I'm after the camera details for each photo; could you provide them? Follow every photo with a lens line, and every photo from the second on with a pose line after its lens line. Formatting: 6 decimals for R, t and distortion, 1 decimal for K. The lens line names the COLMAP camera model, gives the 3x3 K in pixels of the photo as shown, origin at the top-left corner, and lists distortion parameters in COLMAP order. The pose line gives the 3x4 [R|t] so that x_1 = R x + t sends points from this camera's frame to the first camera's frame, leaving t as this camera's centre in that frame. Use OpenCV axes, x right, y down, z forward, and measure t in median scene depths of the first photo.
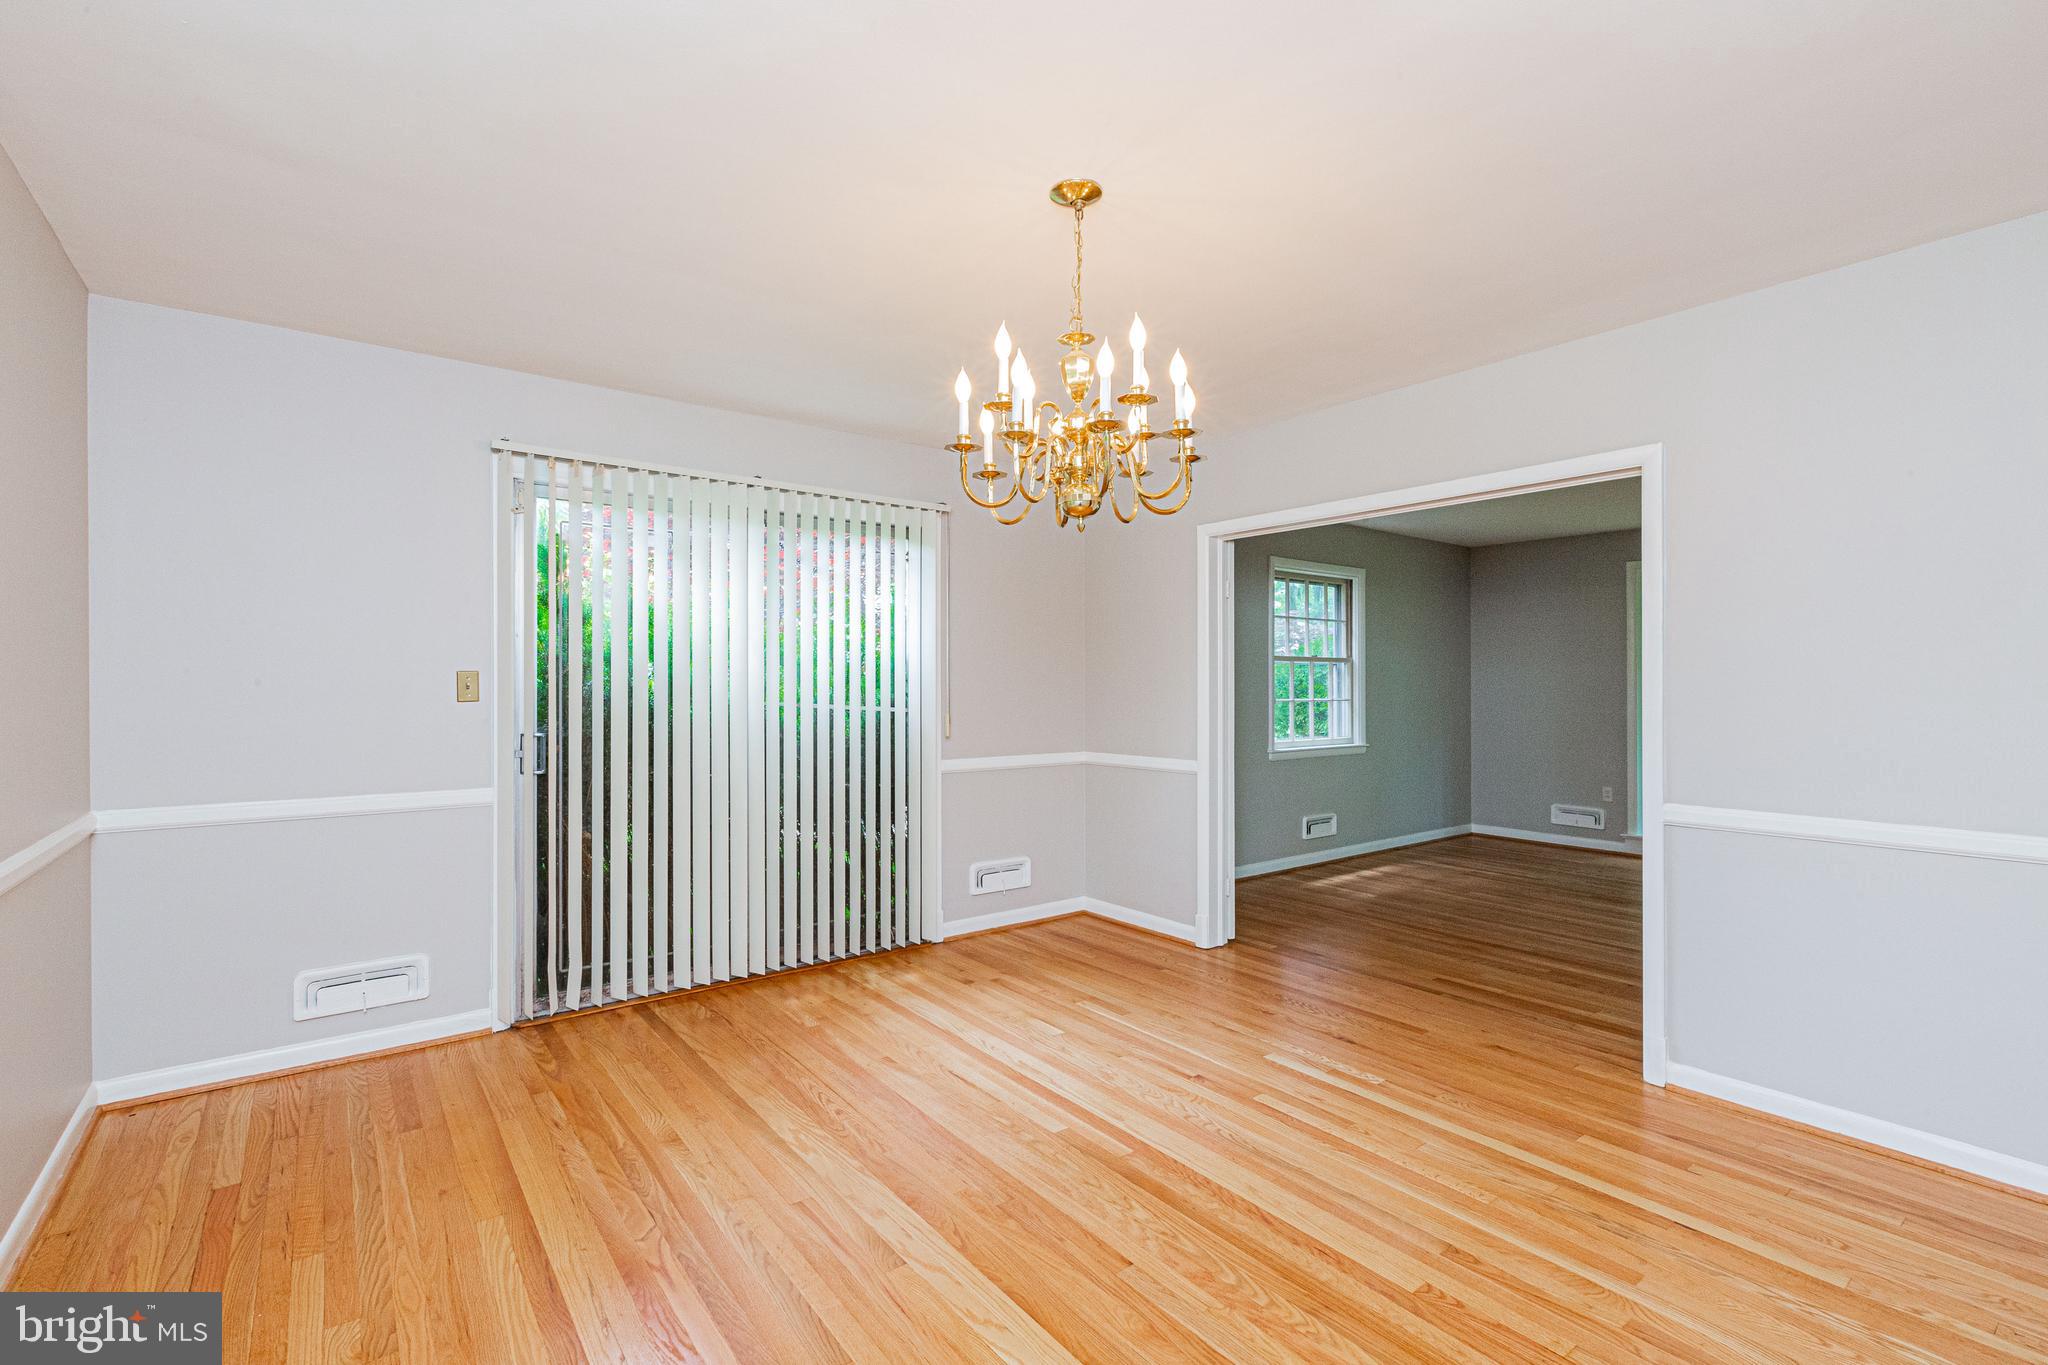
lens RADIAL K [[923.1, 0, 1035.4], [0, 923.1, 682.8], [0, 0, 1]] dist [0.000895, -0.000332]
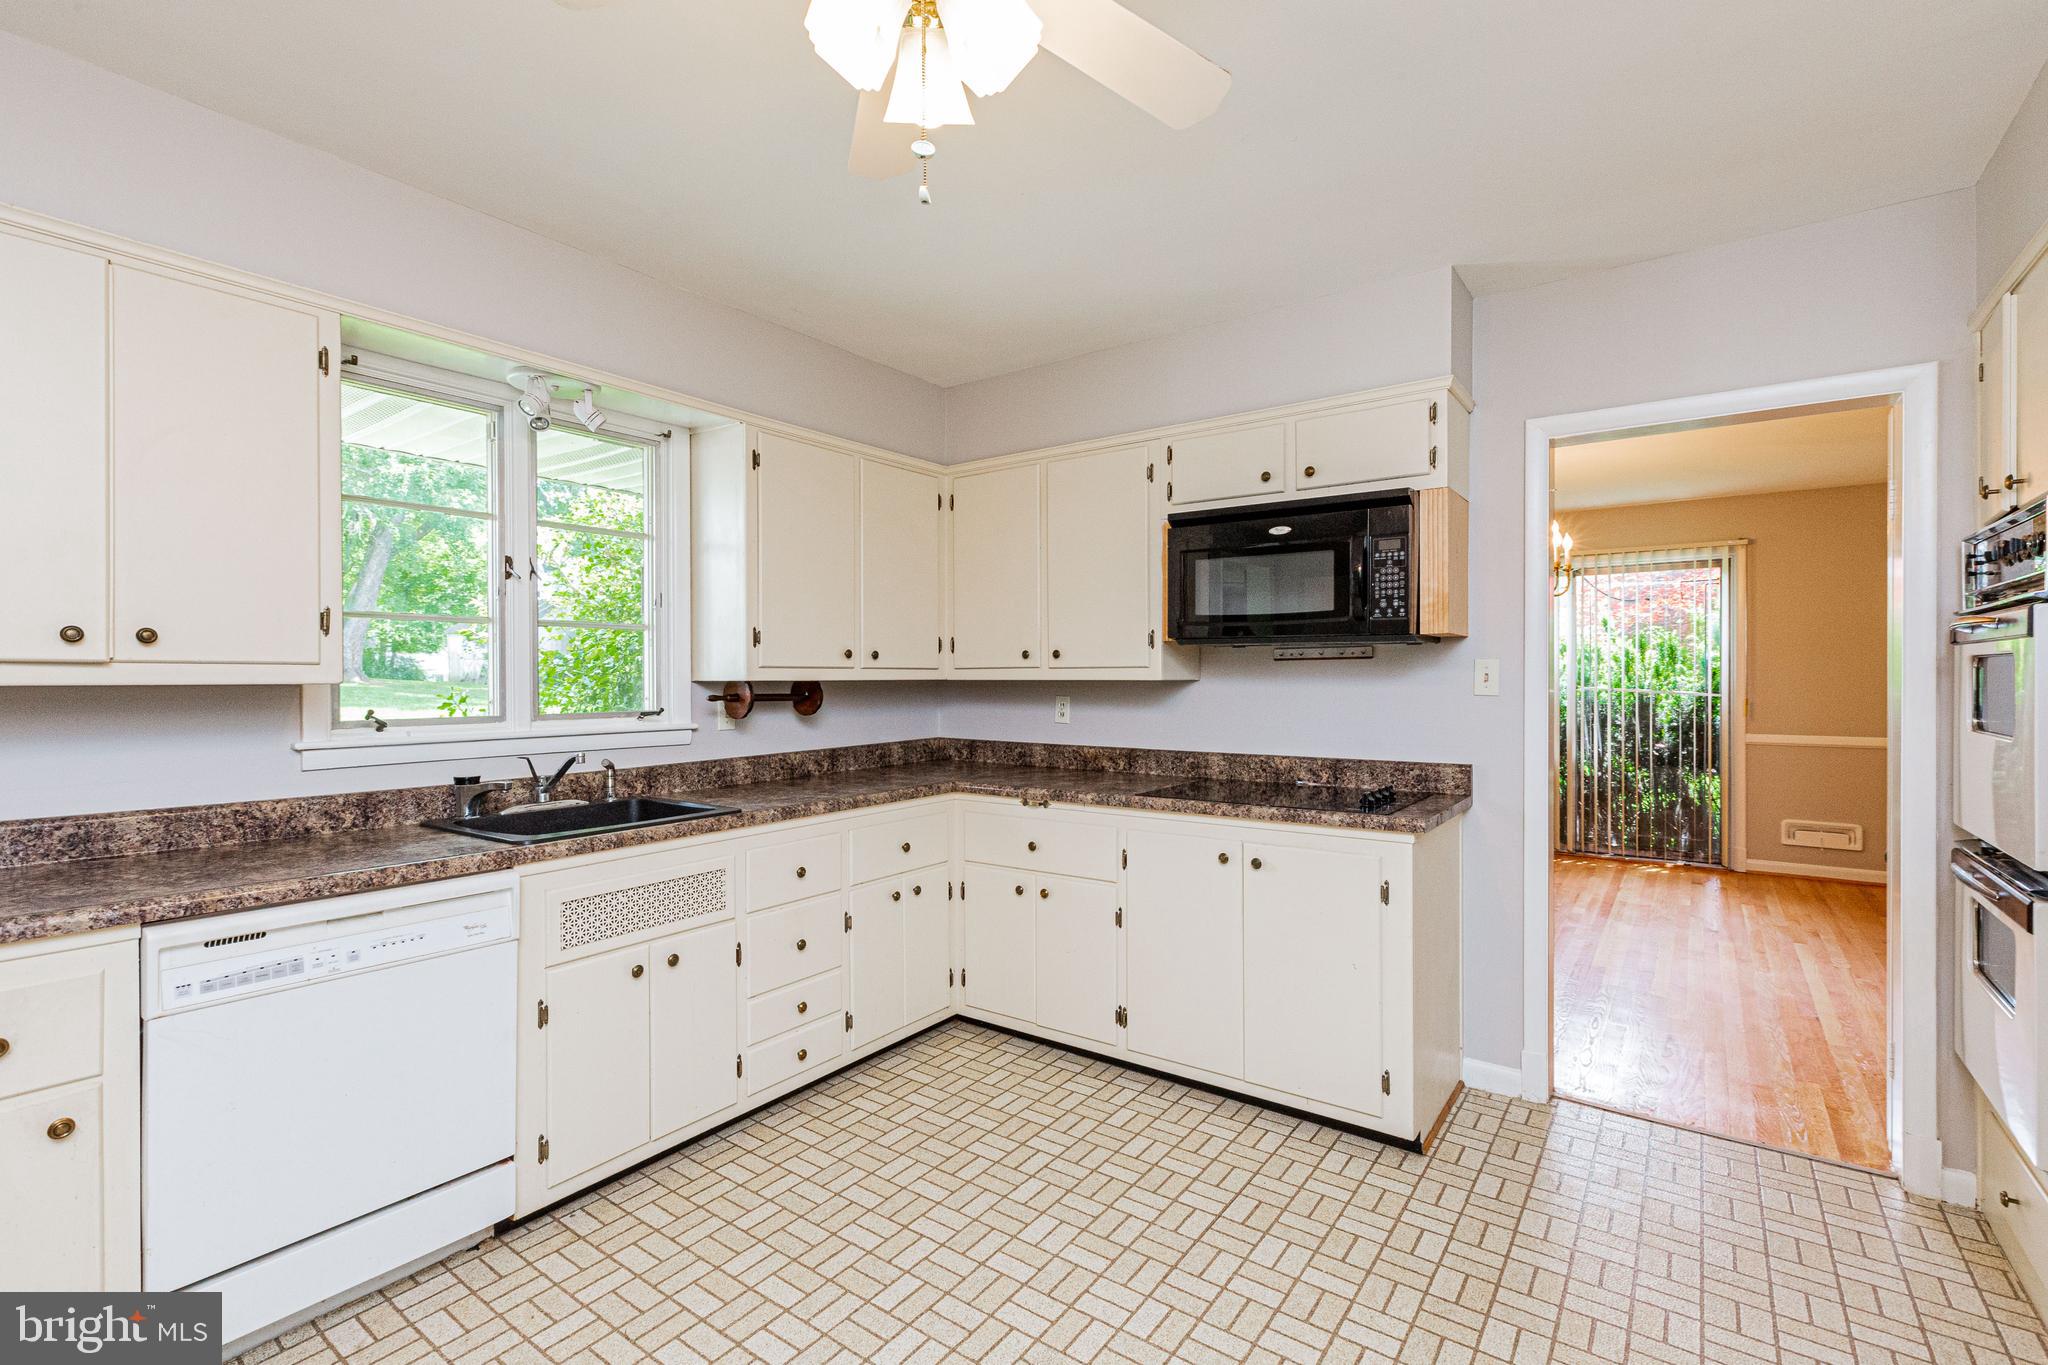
lens RADIAL K [[927.7, 0, 1017.4], [0, 927.7, 682.1], [0, 0, 1]] dist [0.000522, -0.000344]
pose [[0.272382, 0.003840, -0.962182, 1.557847], [0.003034, 0.999984, 0.004850, -0.000322], [0.962184, -0.004241, 0.272366, -0.629250]]
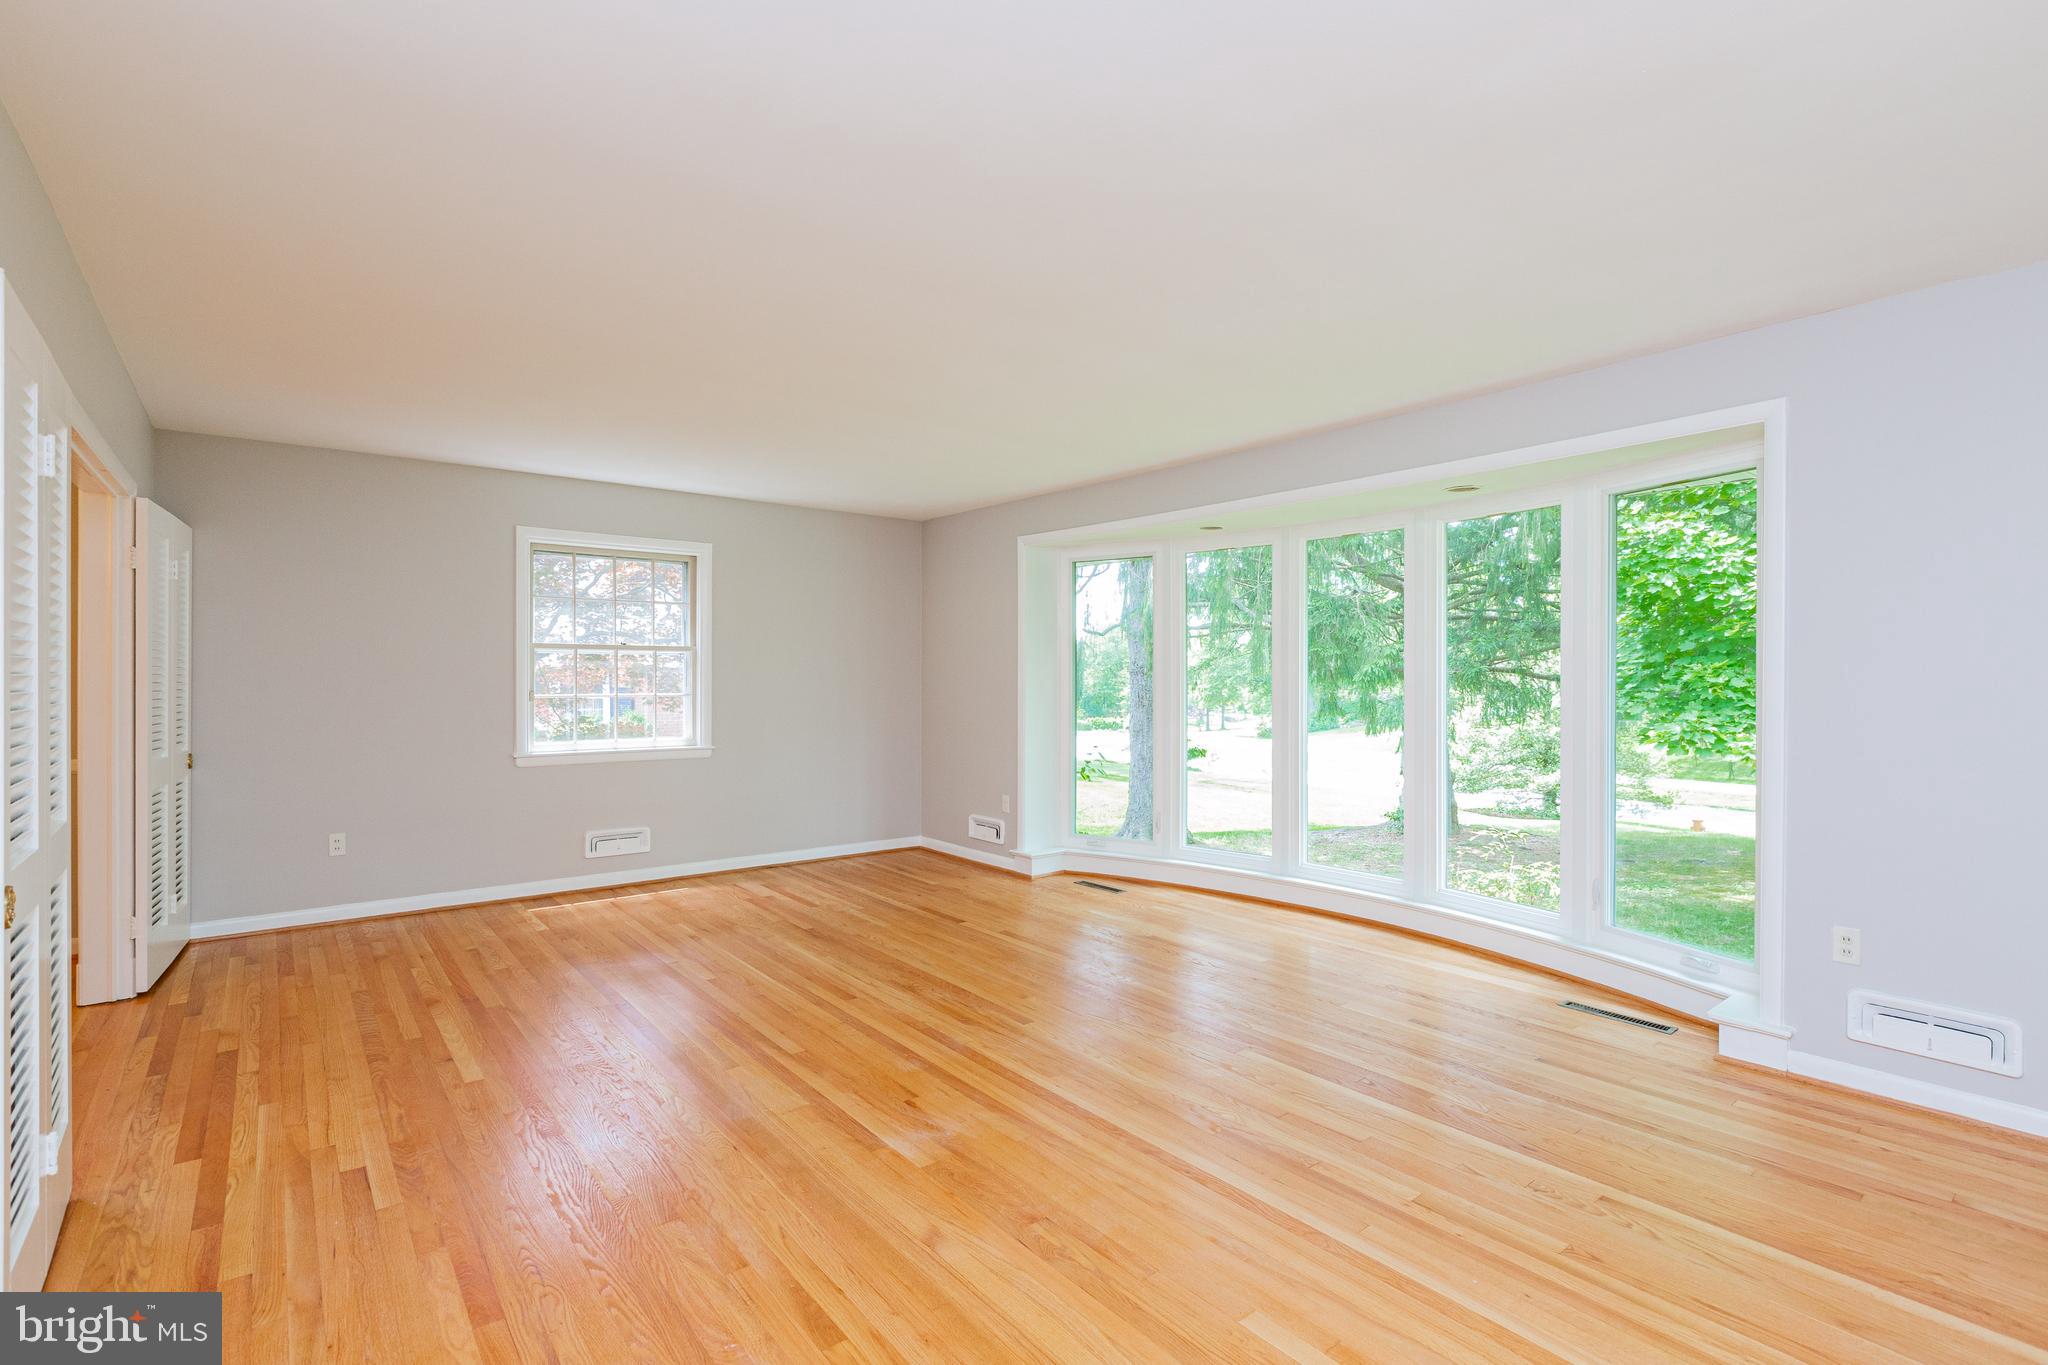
lens RADIAL K [[938.5, 0, 1016.6], [0, 938.5, 677.0], [0, 0, 1]] dist [-0.010046, 0.000302]
pose [[0.999999, -0.000016, 0.001373, 1.699764], [0.000018, 0.999999, -0.001258, 0.007009], [-0.001373, 0.001258, 0.999998, 0.320341]]
